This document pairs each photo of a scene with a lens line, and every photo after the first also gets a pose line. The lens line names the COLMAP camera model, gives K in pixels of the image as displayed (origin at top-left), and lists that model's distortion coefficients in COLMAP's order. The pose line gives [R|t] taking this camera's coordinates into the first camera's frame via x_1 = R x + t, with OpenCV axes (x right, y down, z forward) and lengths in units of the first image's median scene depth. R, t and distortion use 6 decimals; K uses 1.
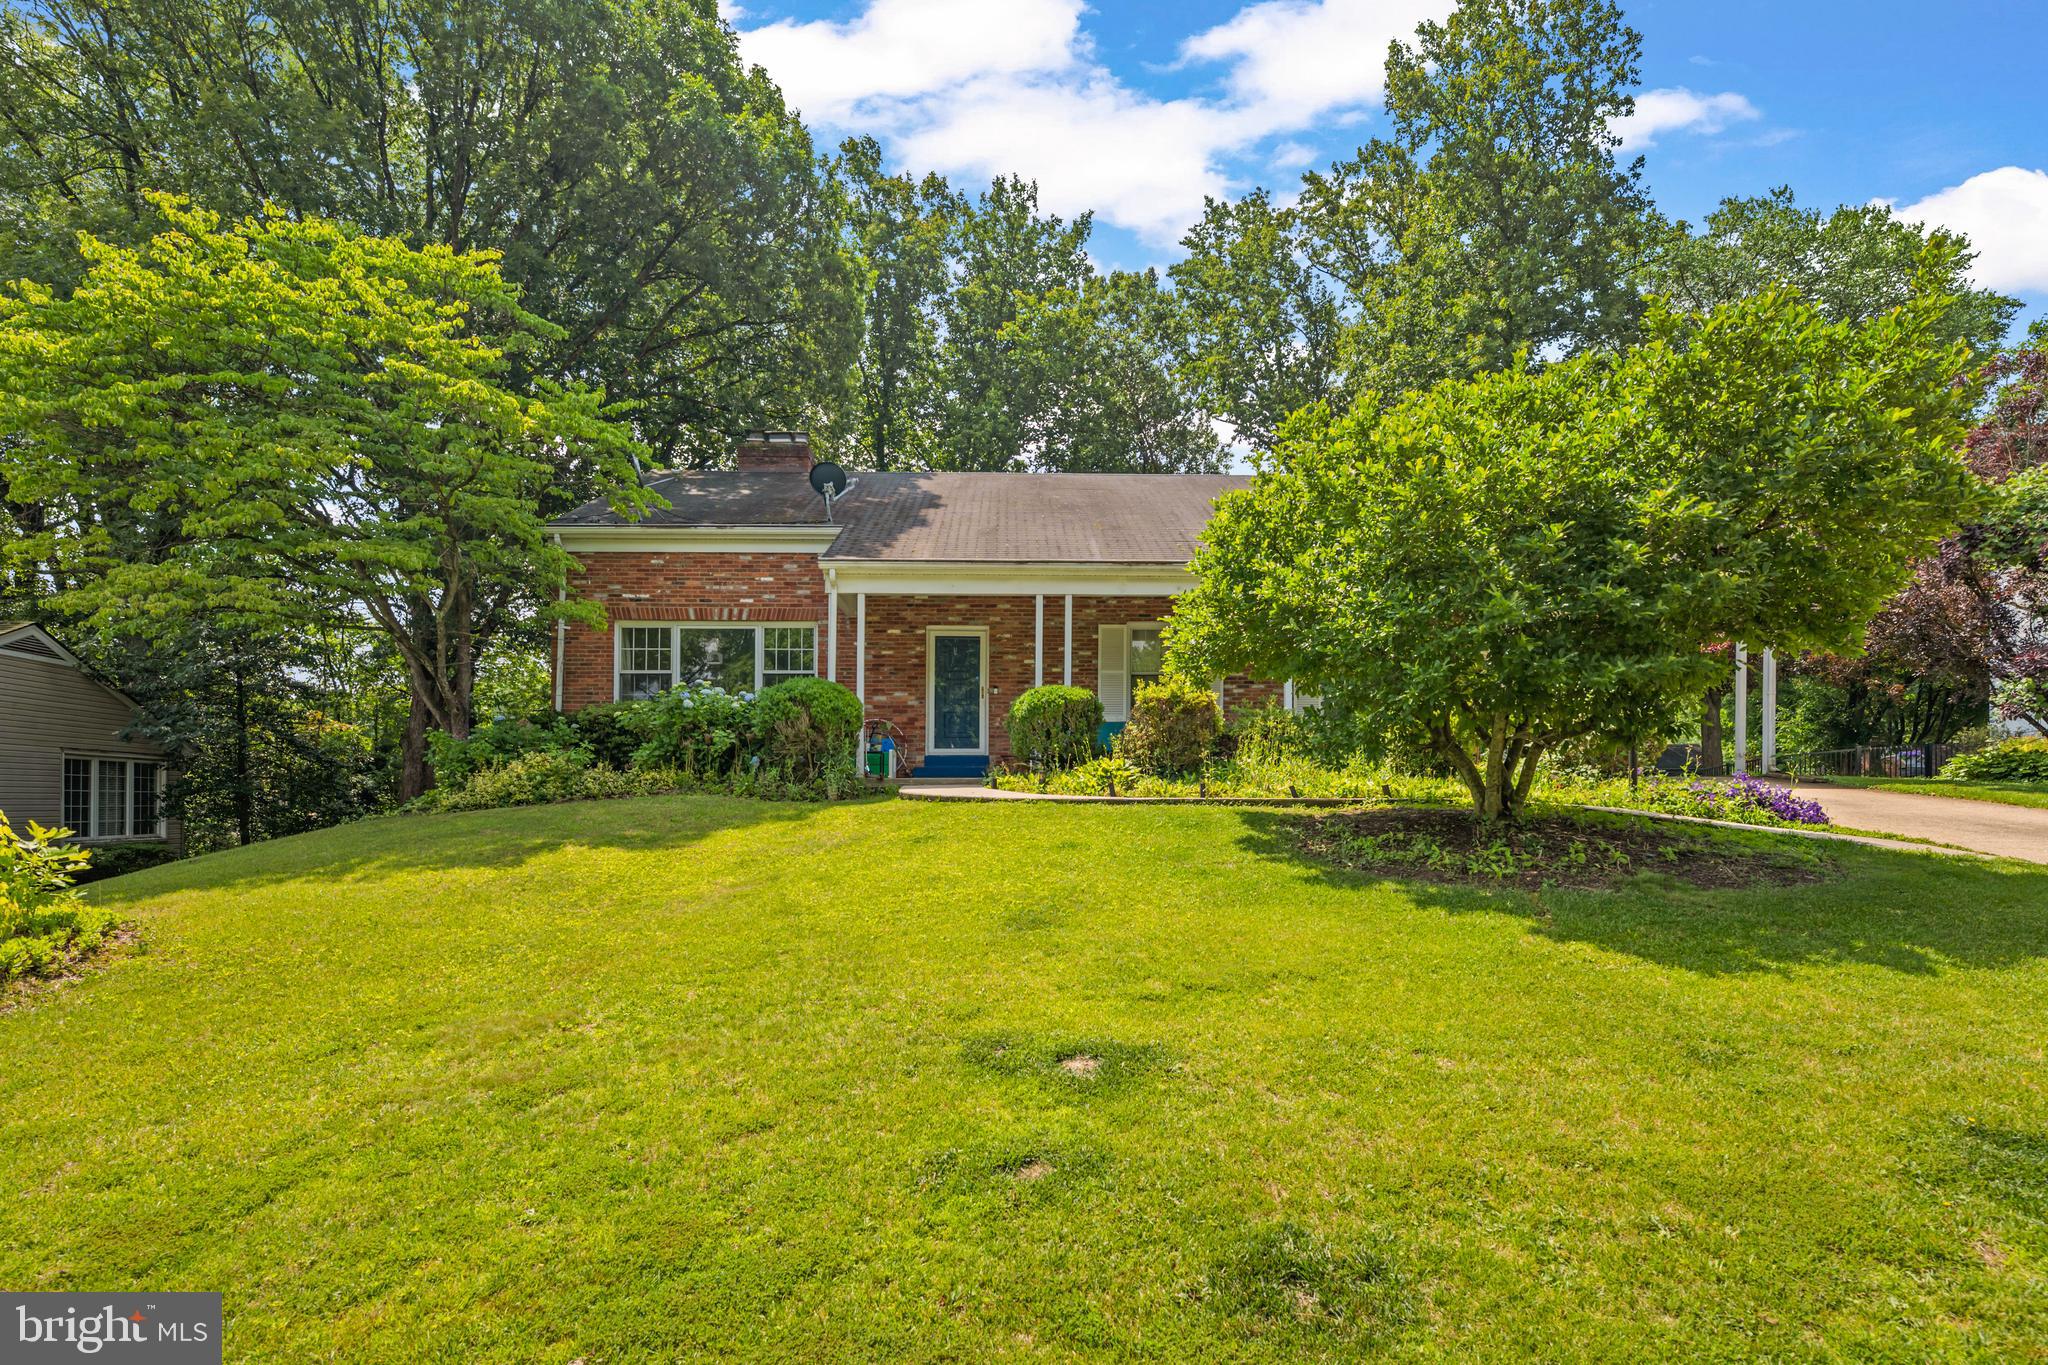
lens RADIAL K [[1004.2, 0, 1063.6], [0, 1004.2, 694.9], [0, 0, 1]] dist [0.002184, 0.000378]
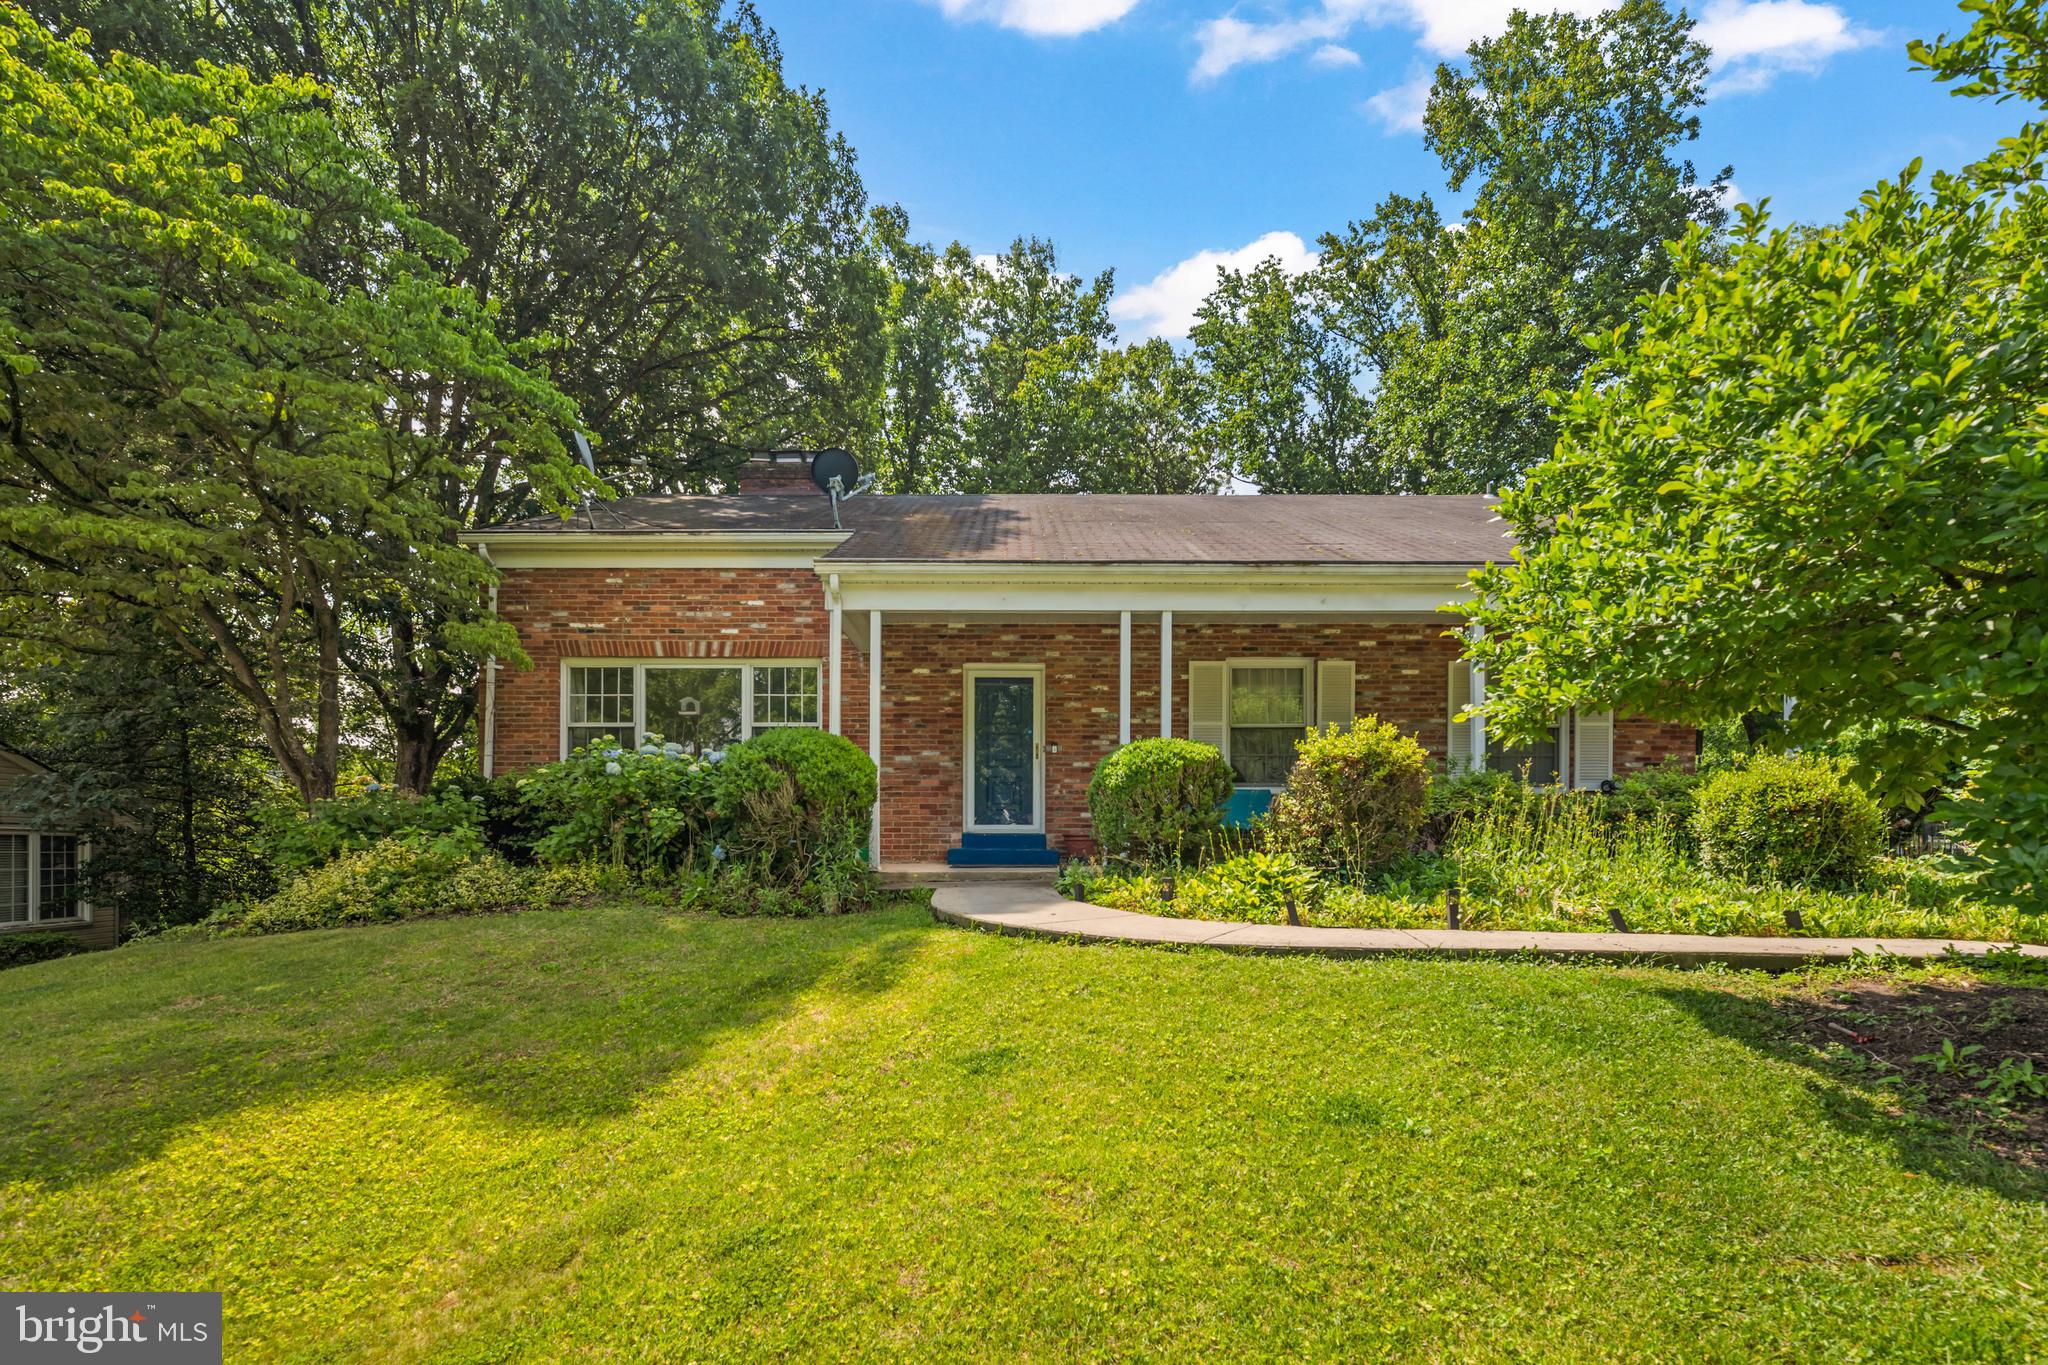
lens RADIAL K [[881.9, 0, 1029.3], [0, 881.9, 783.3], [0, 0, 1]] dist [-0.001685, -0.000620]
pose [[0.999059, -0.000184, -0.043367, -0.058474], [0.001514, 0.999529, 0.030637, 0.001781], [0.043341, -0.030674, 0.998589, 0.336282]]
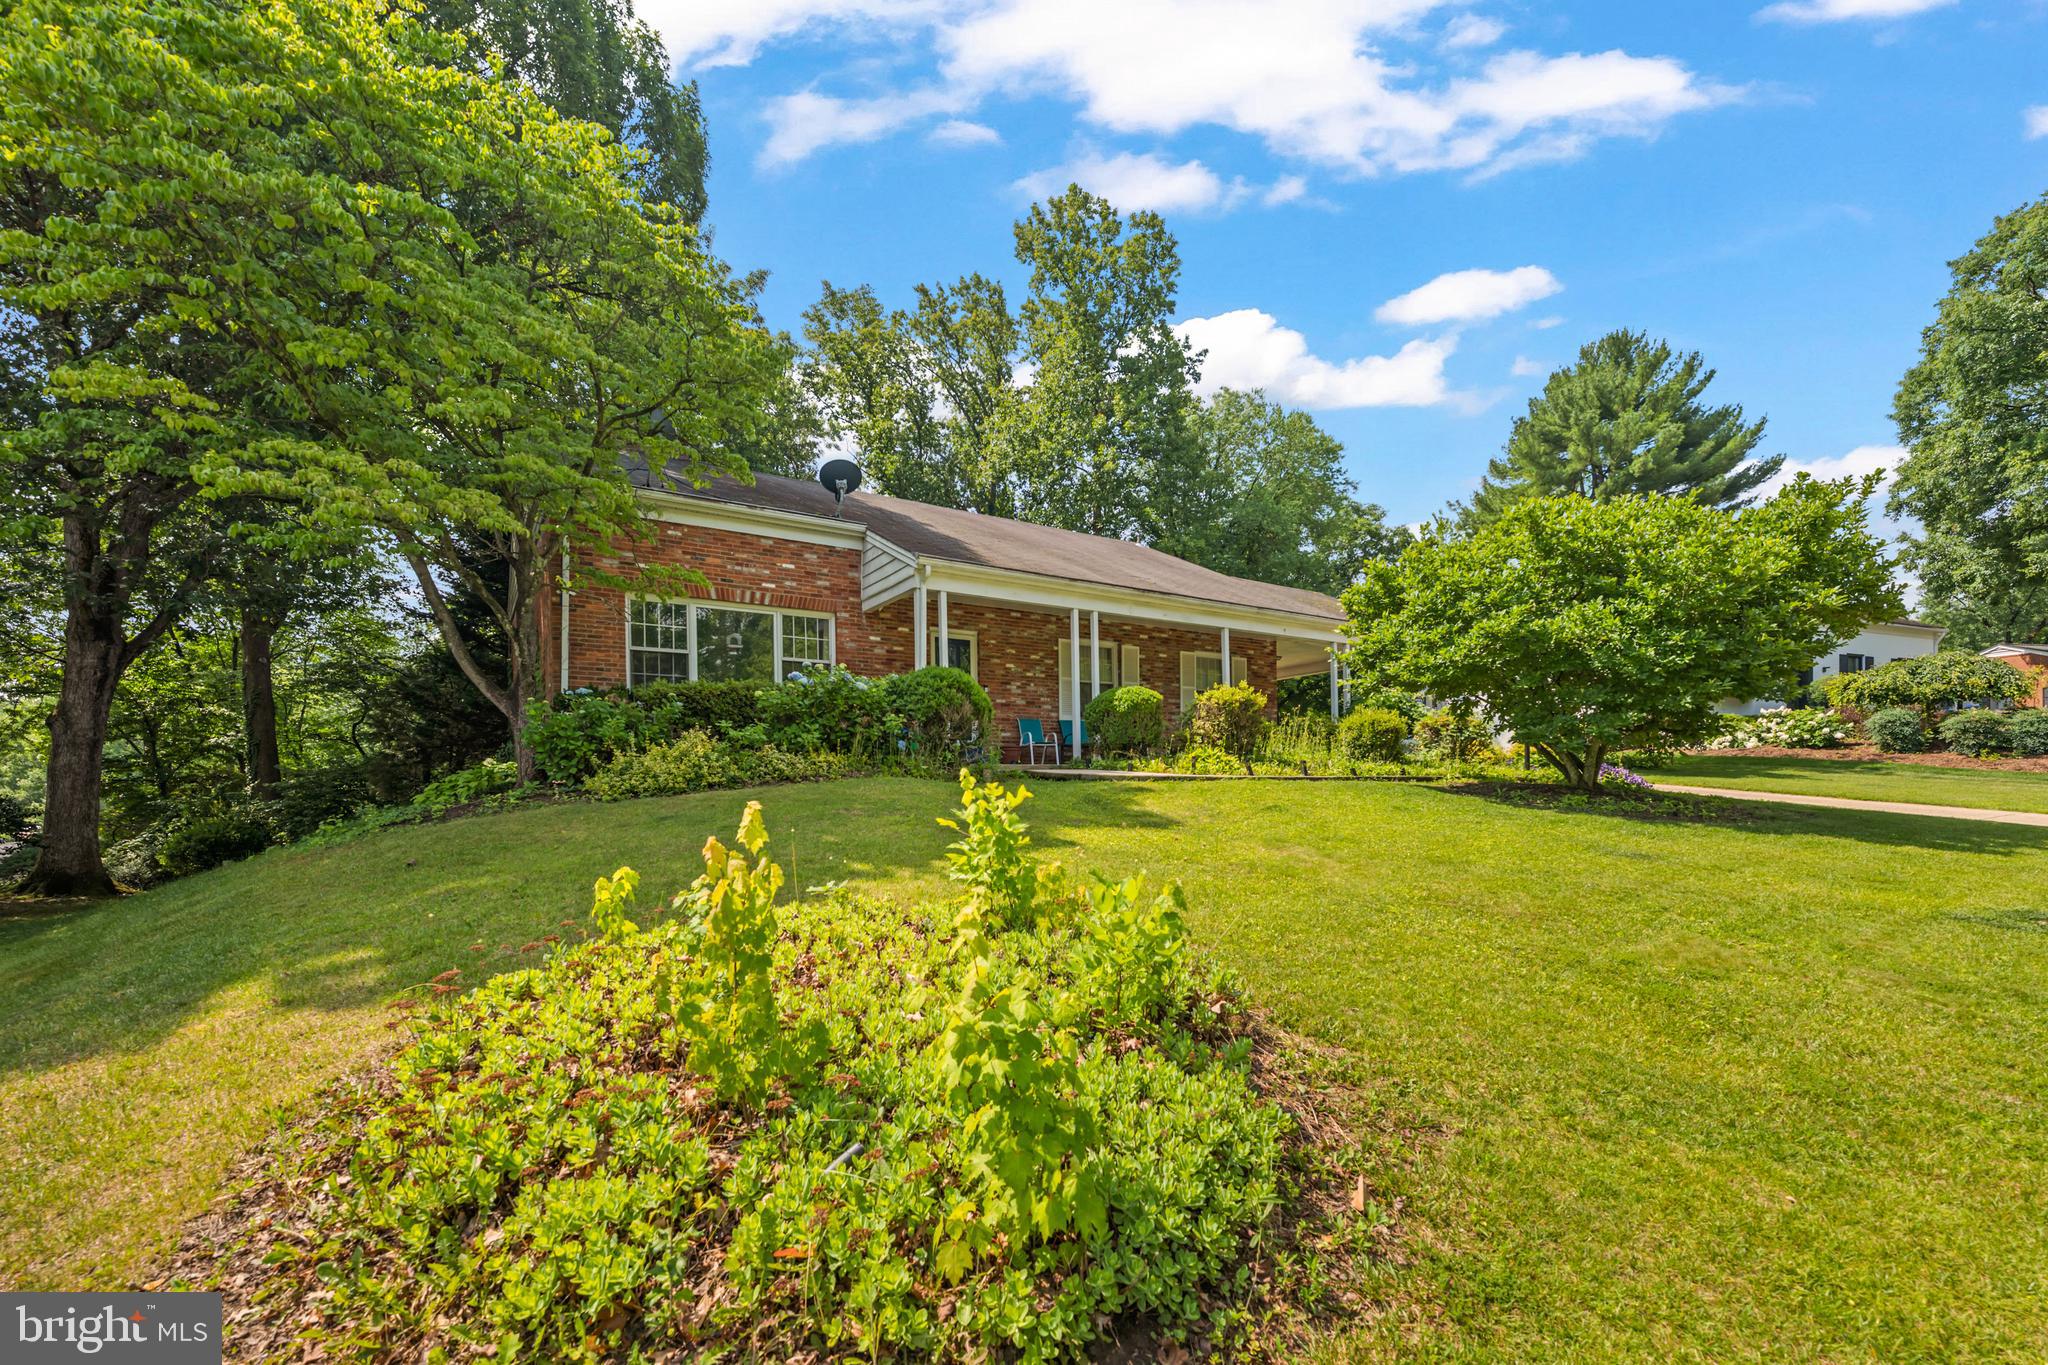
lens RADIAL K [[825.4, 0, 1017.4], [0, 825.4, 712.2], [0, 0, 1]] dist [-0.000462, 0.000027]
pose [[0.871588, 0.037145, 0.488830, -0.496228], [-0.039111, 0.999216, -0.006193, 0.026599], [-0.488677, -0.013721, 0.872357, 0.169486]]
